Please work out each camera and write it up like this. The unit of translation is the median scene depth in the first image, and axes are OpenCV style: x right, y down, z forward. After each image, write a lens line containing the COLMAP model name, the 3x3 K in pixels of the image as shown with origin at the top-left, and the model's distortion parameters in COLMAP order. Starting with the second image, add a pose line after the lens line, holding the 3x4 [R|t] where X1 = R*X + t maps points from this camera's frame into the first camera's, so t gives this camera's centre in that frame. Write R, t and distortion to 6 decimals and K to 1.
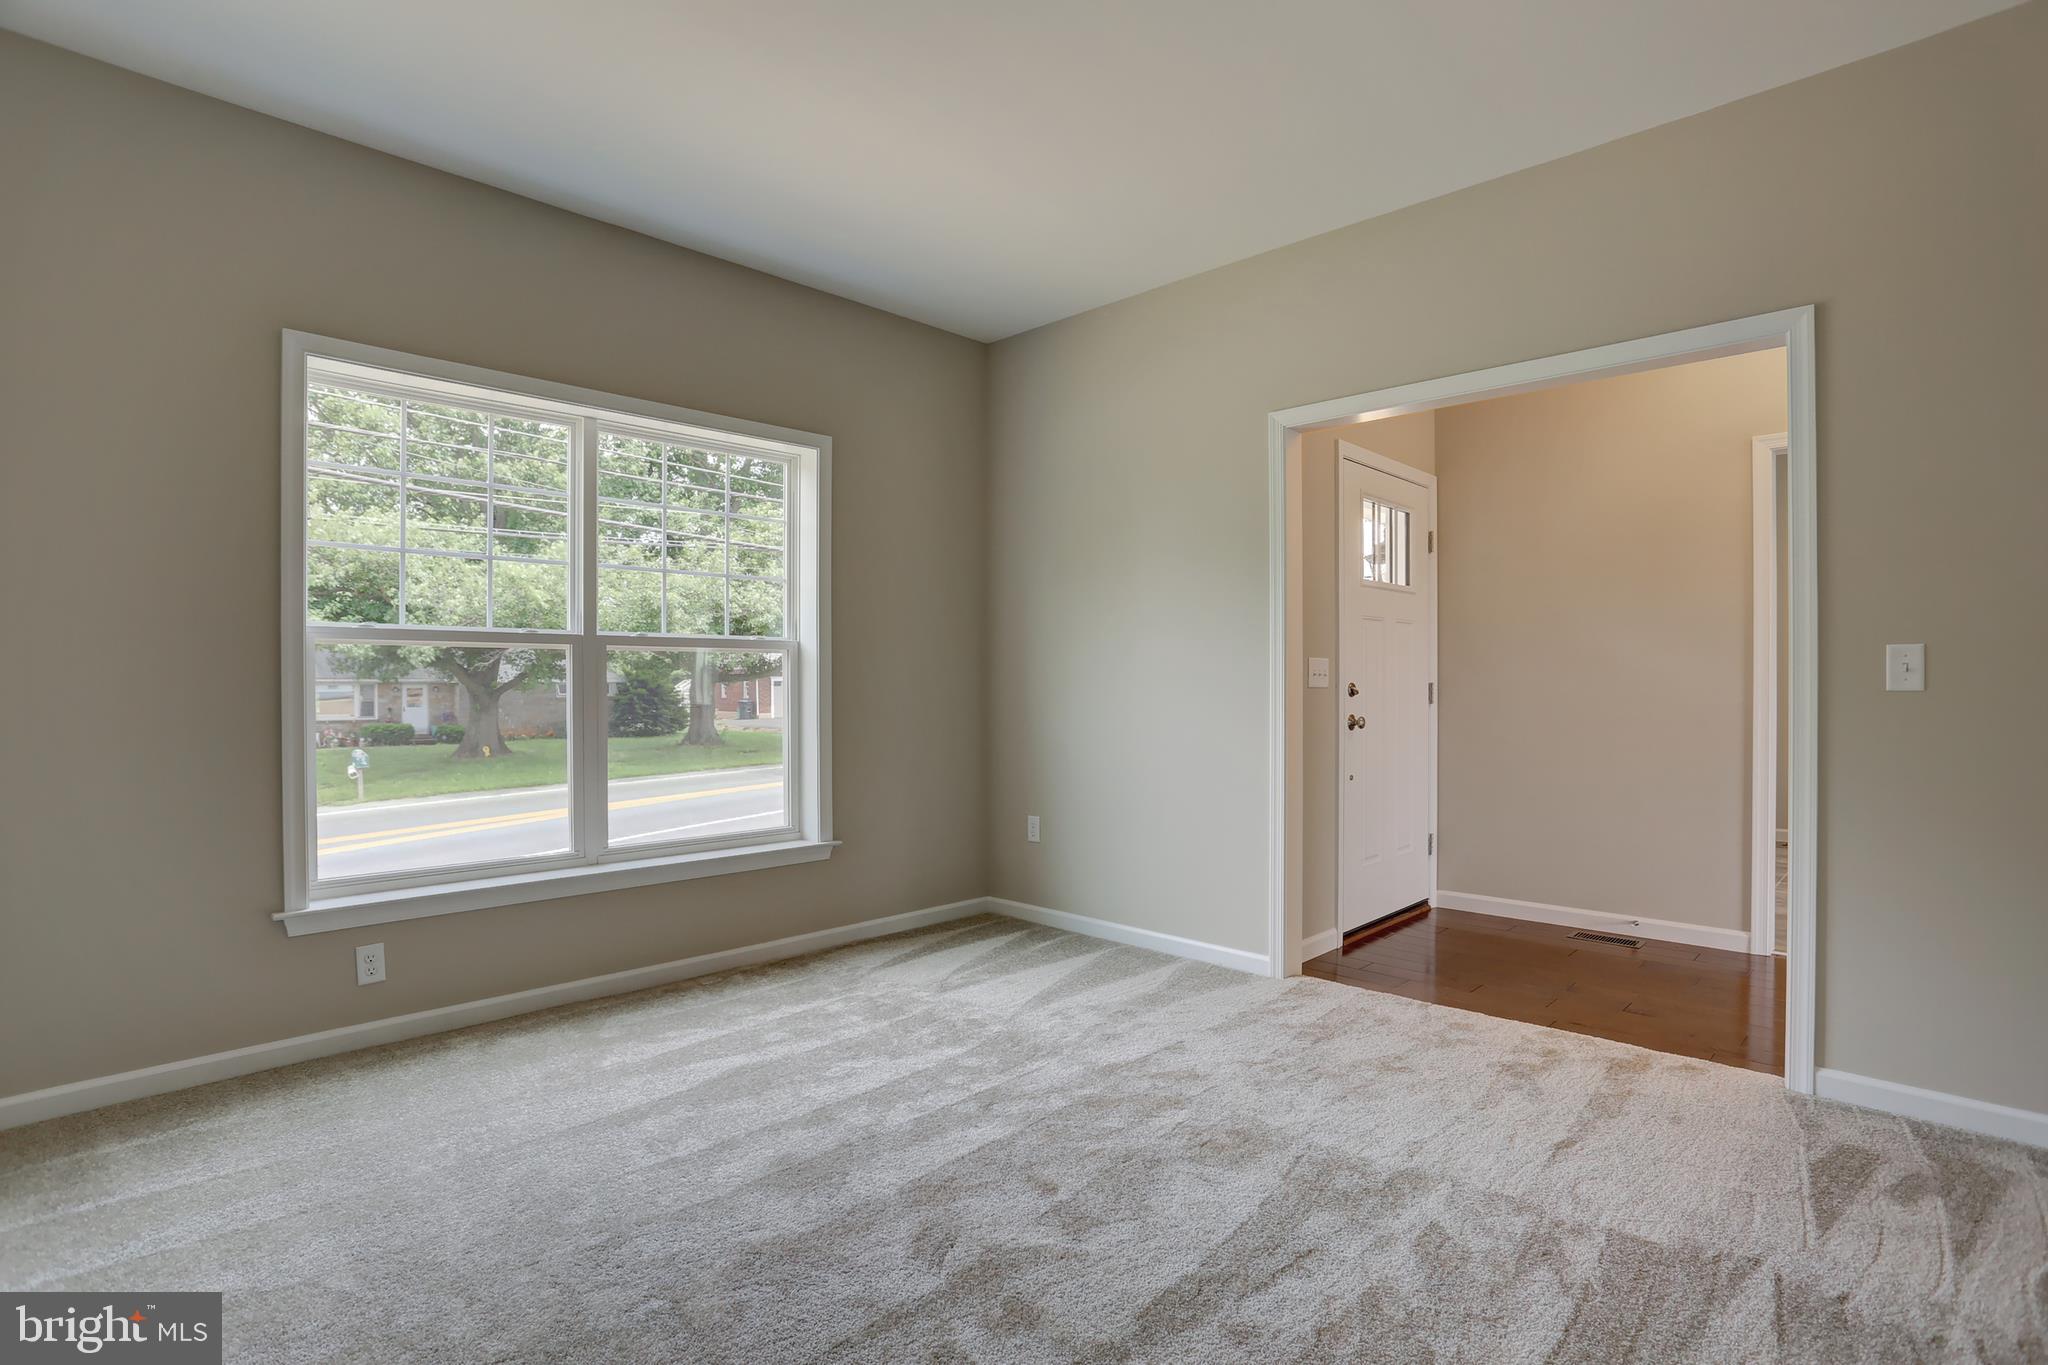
lens RADIAL K [[1023.5, 0, 1035.7], [0, 1023.5, 688.3], [0, 0, 1]] dist [-0.084445, 0.042854]
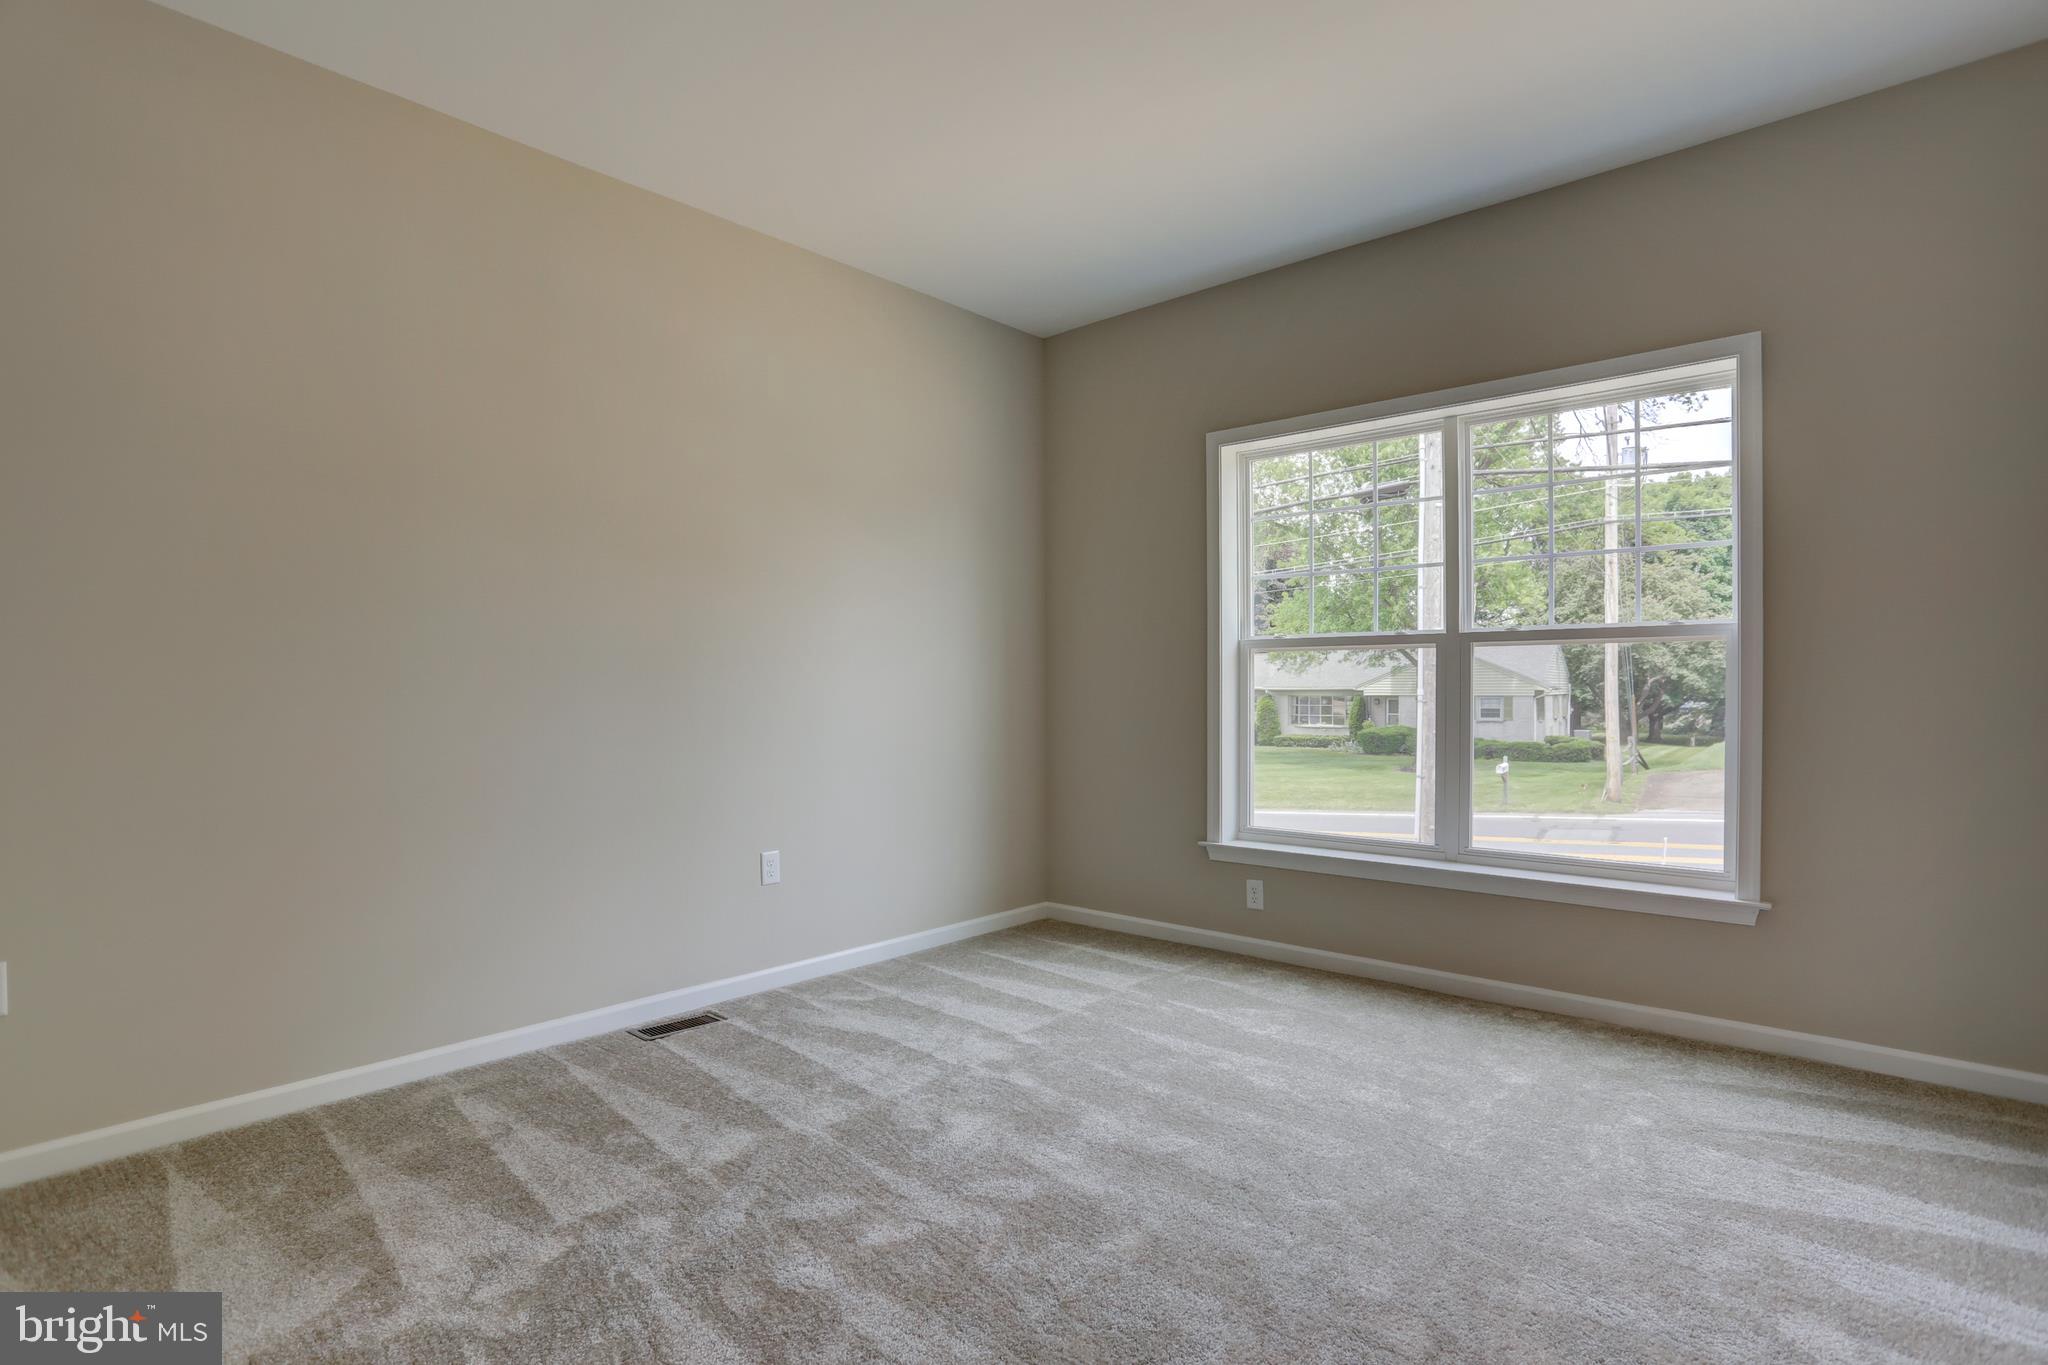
lens RADIAL K [[1023.5, 0, 1035.7], [0, 1023.5, 688.3], [0, 0, 1]] dist [-0.084445, 0.042854]
pose [[0.027746, 0.004025, -0.999607, 0.563134], [-0.002689, 0.999989, 0.003952, 0.000027], [0.999611, 0.002578, 0.027757, 0.565724]]
